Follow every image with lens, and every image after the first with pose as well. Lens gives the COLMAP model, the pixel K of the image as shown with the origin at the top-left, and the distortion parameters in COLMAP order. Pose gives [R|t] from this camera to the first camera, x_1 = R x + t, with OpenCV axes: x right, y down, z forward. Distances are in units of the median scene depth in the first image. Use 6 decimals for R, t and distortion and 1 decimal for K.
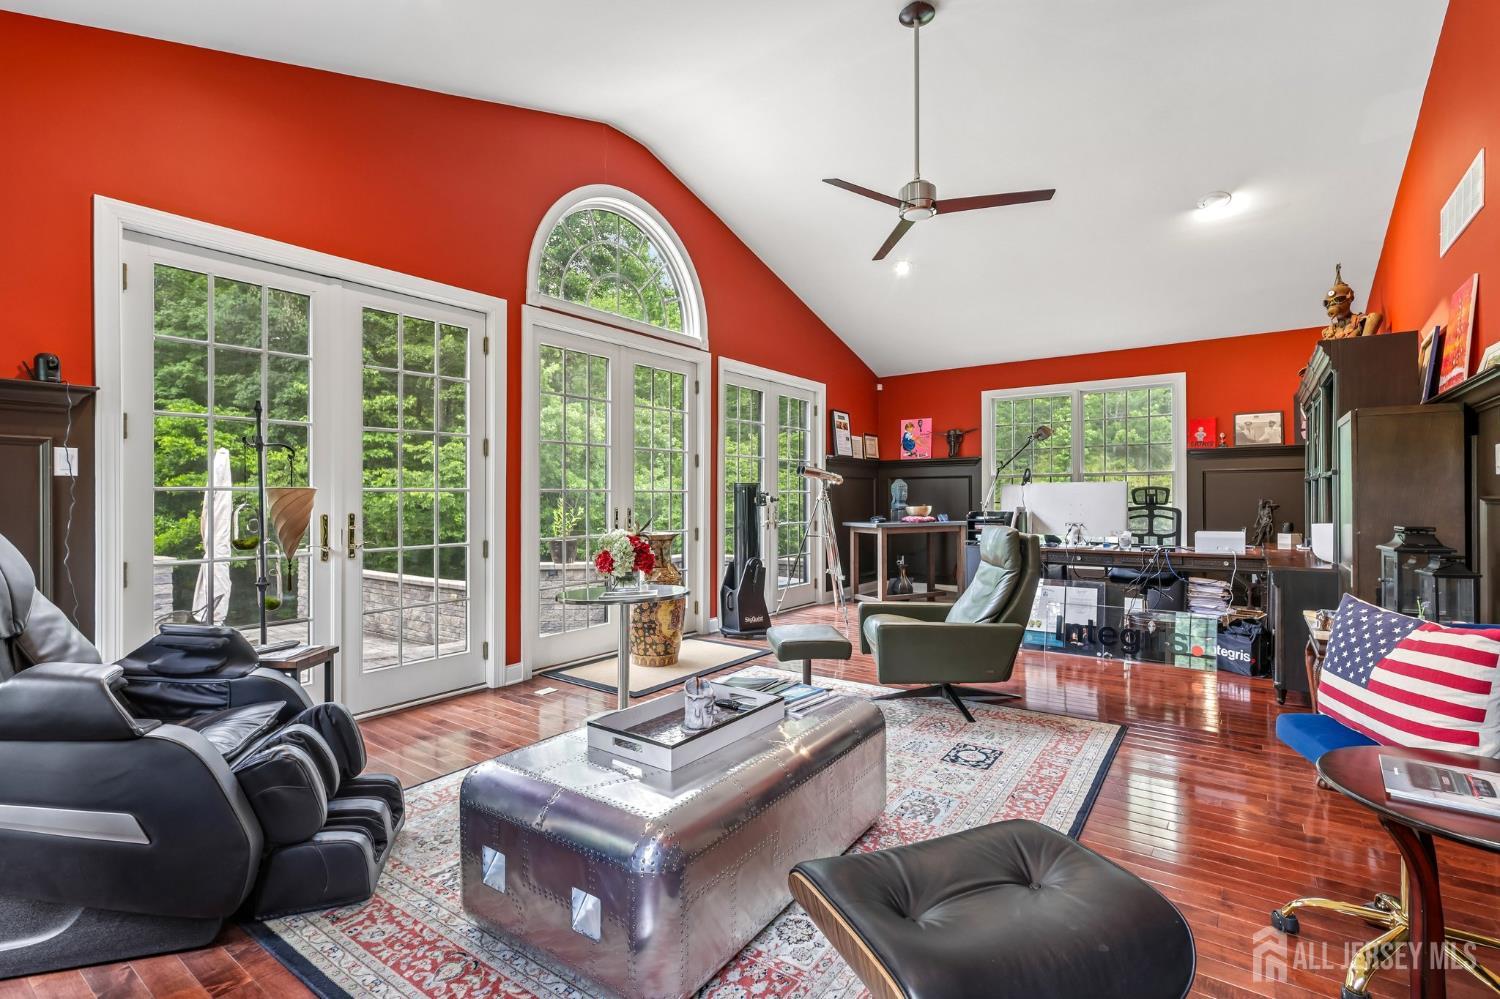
lens RADIAL K [[695.0, 0, 747.8], [0, 695.0, 497.2], [0, 0, 1]] dist [-0.007175, 0.001545]
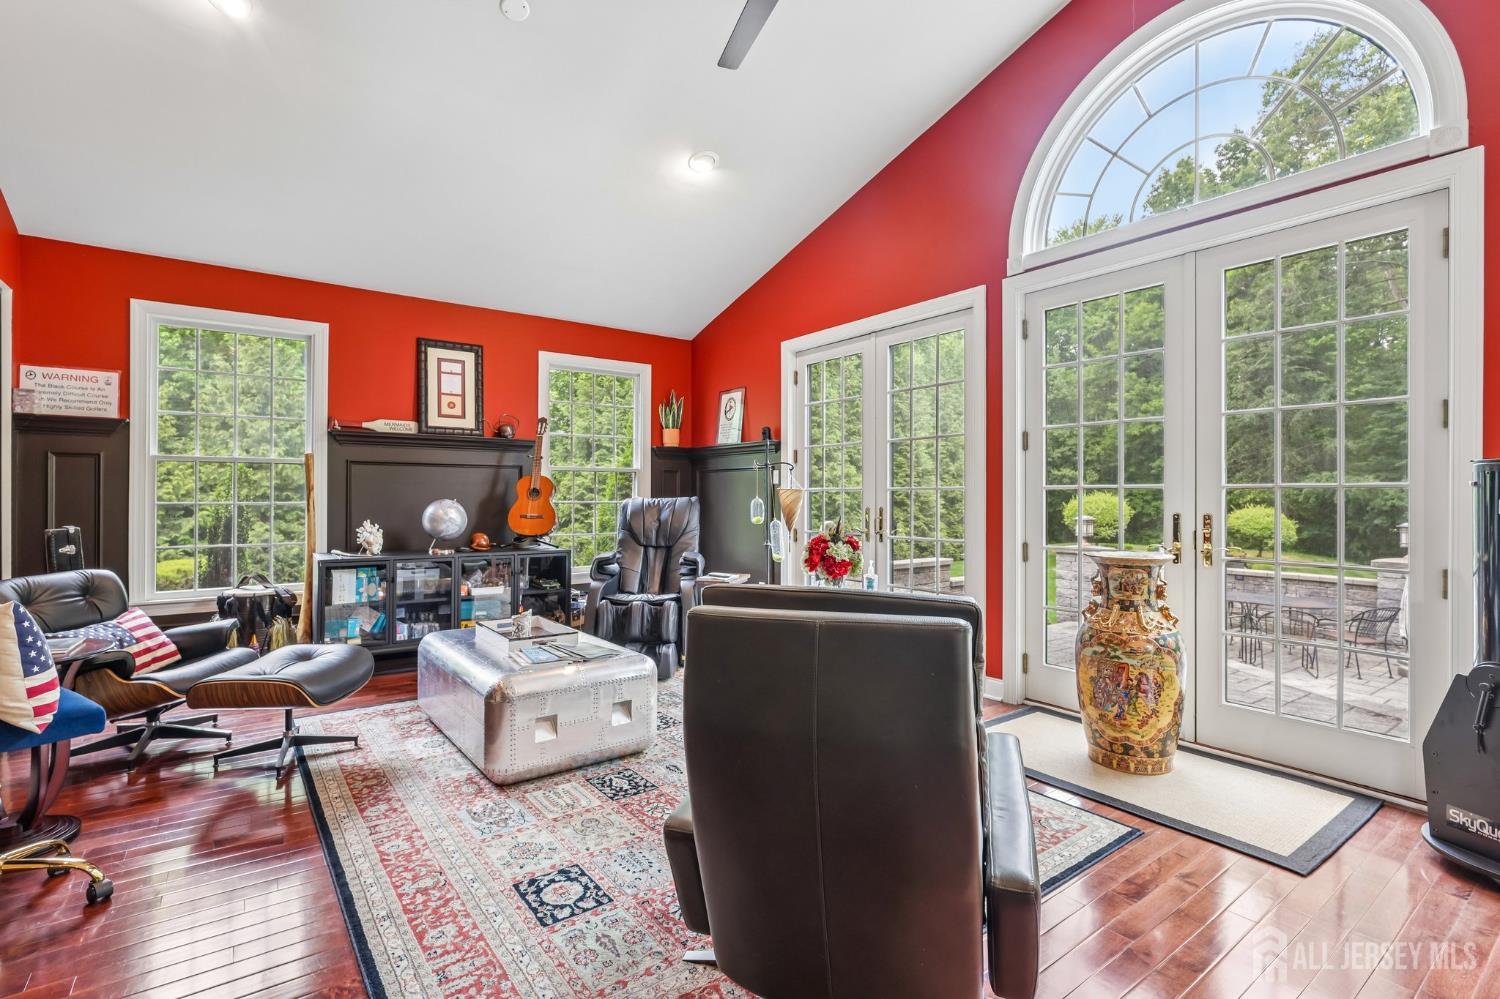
lens RADIAL K [[695.0, 0, 747.0], [0, 695.0, 494.7], [0, 0, 1]] dist [-0.007175, 0.001545]
pose [[-0.305861, 0.001602, -0.952075, 0.900444], [-0.000851, 0.999998, 0.001956, -0.003533], [0.952076, 0.001408, -0.305859, 1.379829]]
